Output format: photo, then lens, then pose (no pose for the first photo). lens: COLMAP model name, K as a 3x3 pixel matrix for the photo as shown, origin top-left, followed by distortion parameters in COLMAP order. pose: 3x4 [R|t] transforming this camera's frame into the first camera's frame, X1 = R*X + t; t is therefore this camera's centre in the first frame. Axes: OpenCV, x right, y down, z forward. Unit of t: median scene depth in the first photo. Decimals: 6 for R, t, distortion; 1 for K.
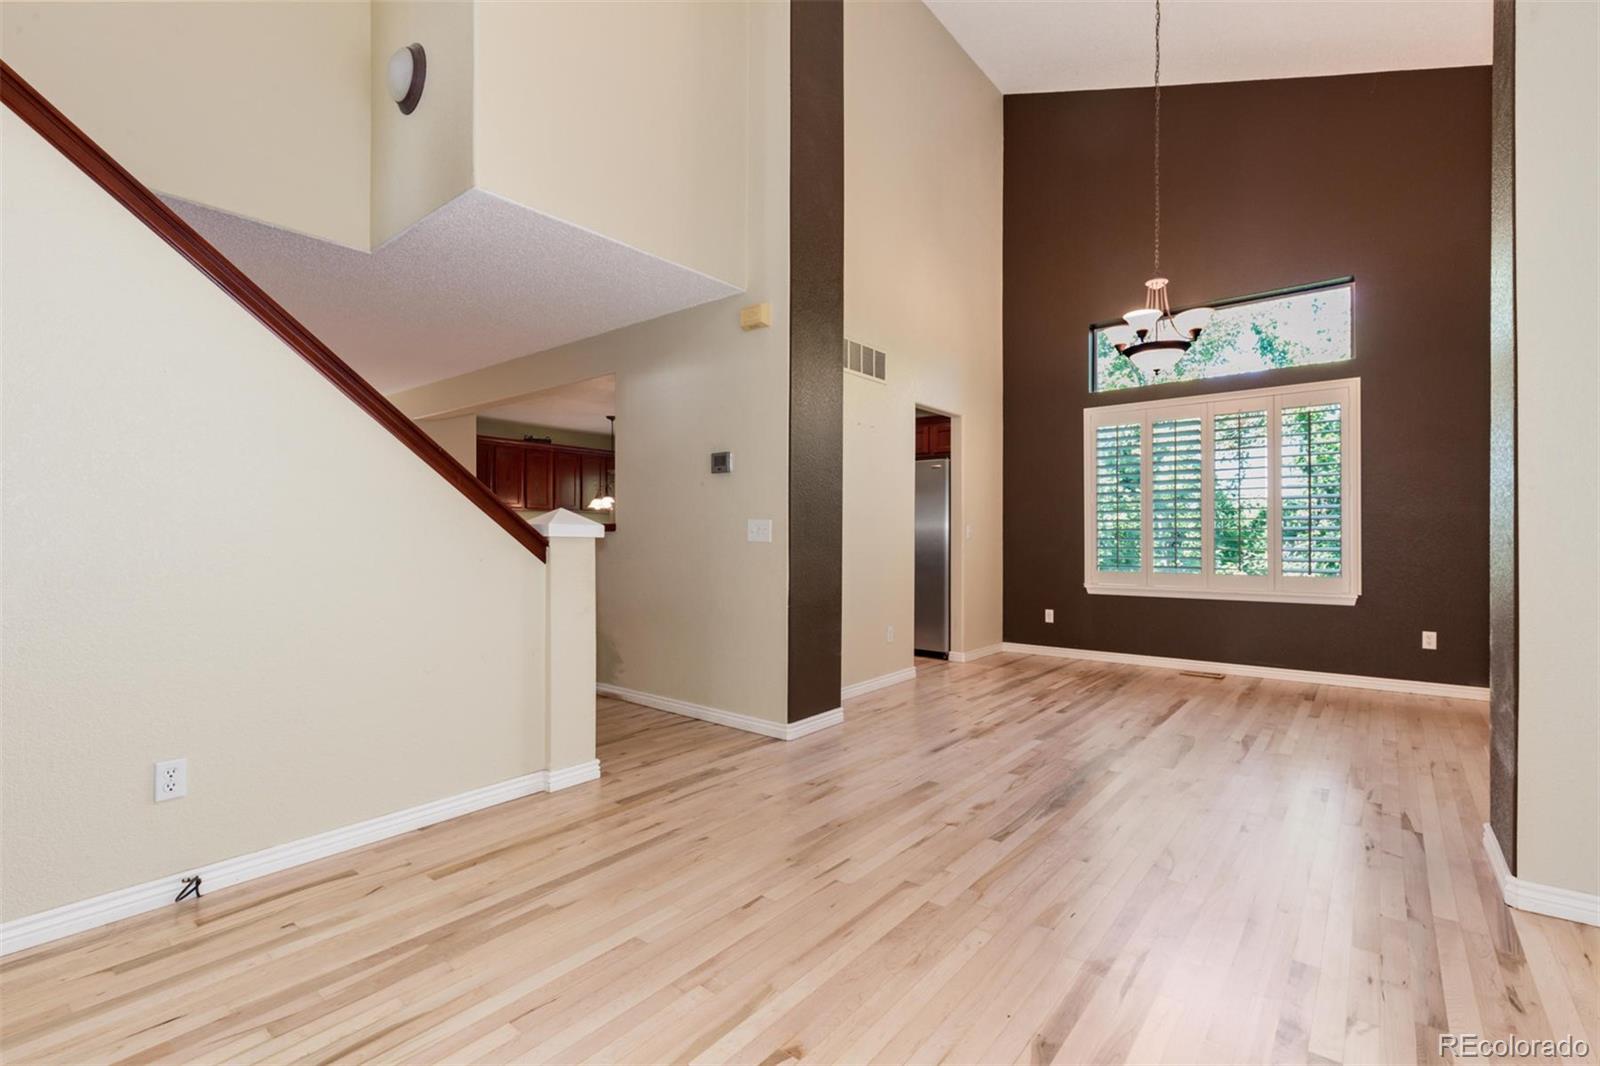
lens RADIAL K [[728.0, 0, 803.9], [0, 728.0, 533.7], [0, 0, 1]] dist [0.005654, 0.000116]
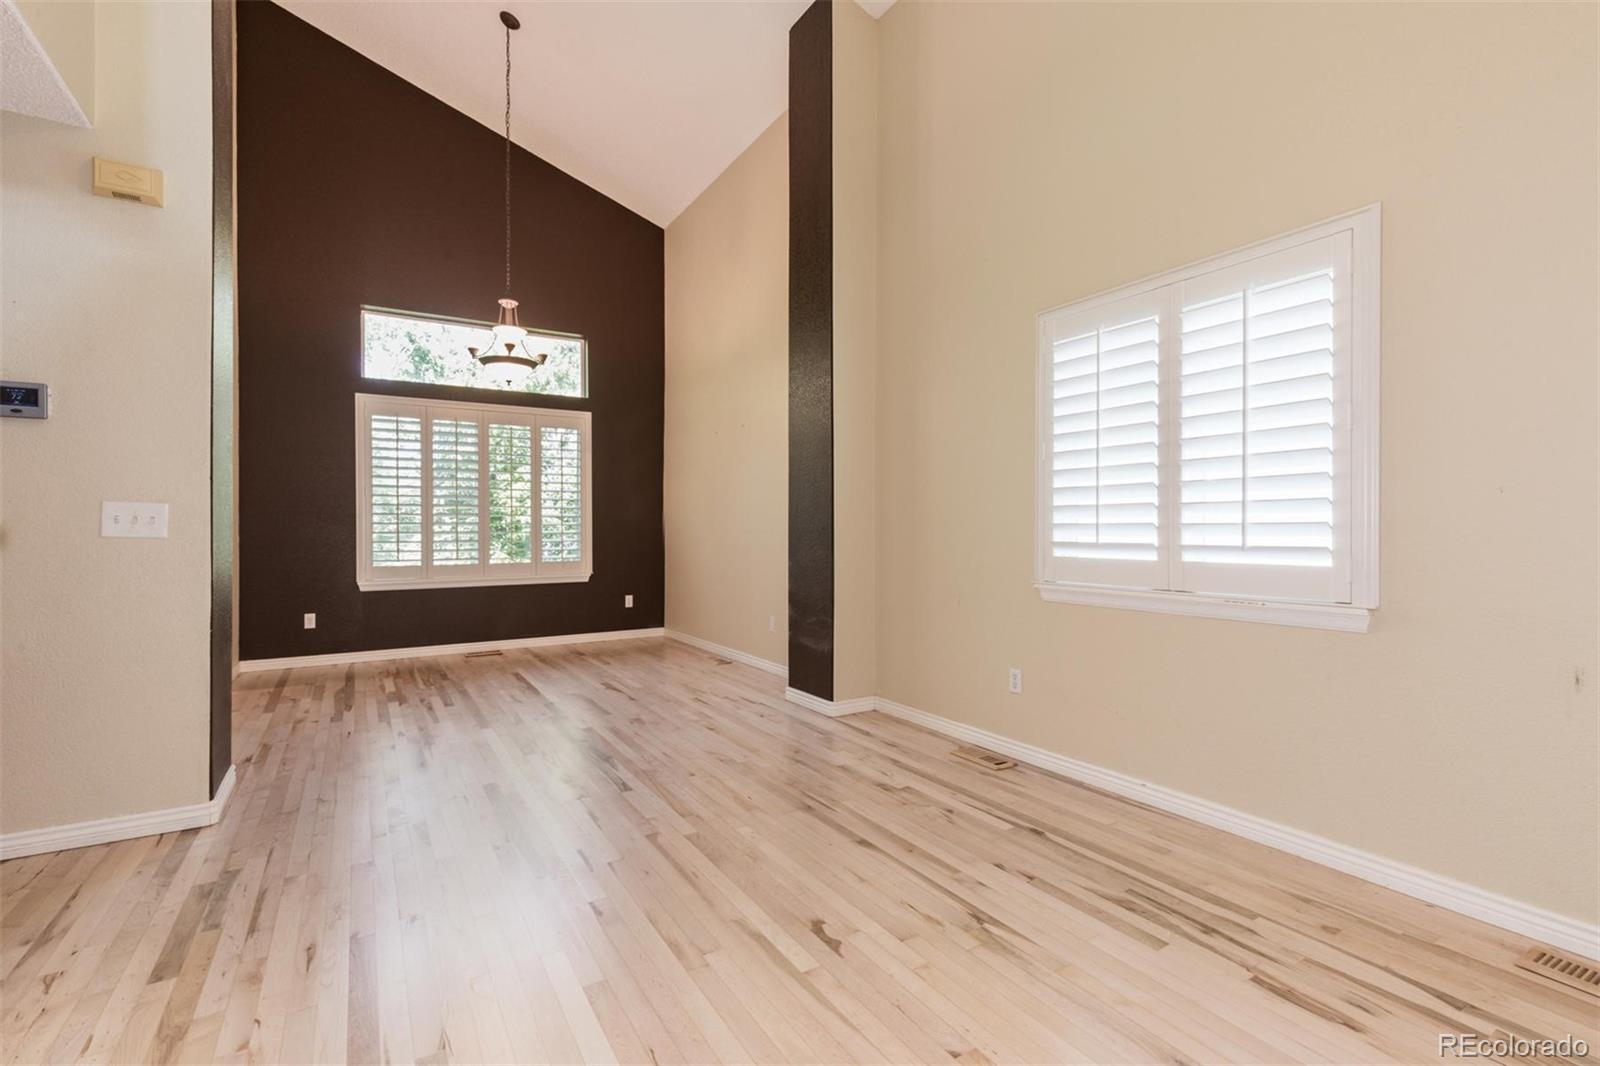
lens RADIAL K [[730.0, 0, 806.3], [0, 730.0, 529.3], [0, 0, 1]] dist [0.016820, 0.000199]
pose [[0.321700, 0.001506, 0.946841, -0.496389], [-0.001413, 0.999998, -0.001111, 0.004322], [-0.946841, -0.000981, 0.321701, 0.237860]]
